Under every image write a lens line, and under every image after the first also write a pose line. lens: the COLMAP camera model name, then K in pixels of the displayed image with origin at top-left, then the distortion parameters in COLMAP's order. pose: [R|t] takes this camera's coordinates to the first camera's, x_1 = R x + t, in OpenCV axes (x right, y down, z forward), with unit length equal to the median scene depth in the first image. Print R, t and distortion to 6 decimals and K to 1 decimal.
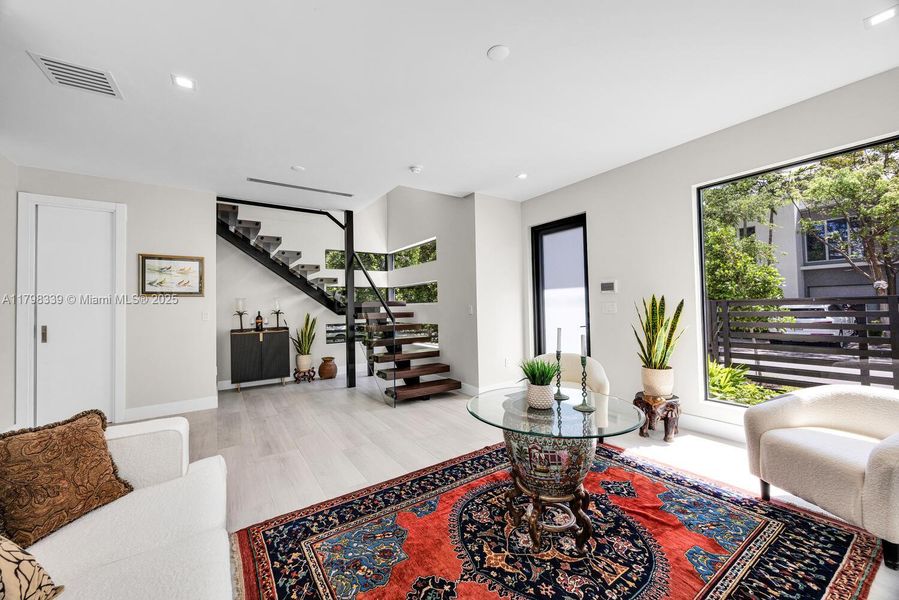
lens RADIAL K [[344.7, 0, 449.5], [0, 344.7, 300.0], [0, 0, 1]] dist [0.000302, -0.000008]
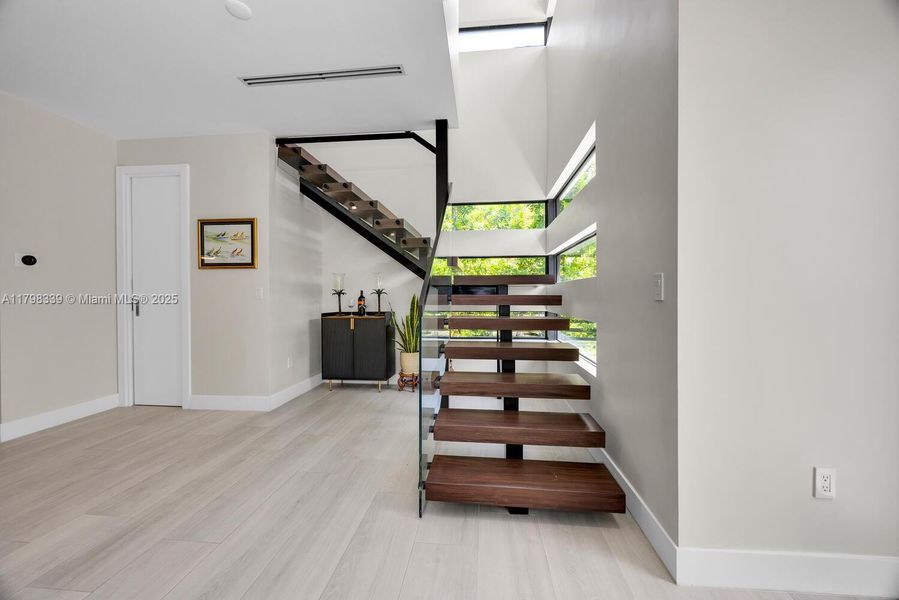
lens RADIAL K [[344.7, 0, 449.5], [0, 344.7, 300.0], [0, 0, 1]] dist [0.000302, -0.000008]
pose [[0.765510, 0.026076, -0.642895, 0.120344], [-0.000074, 0.999182, 0.040438, 0.028111], [0.643424, -0.030908, 0.764886, 0.642314]]
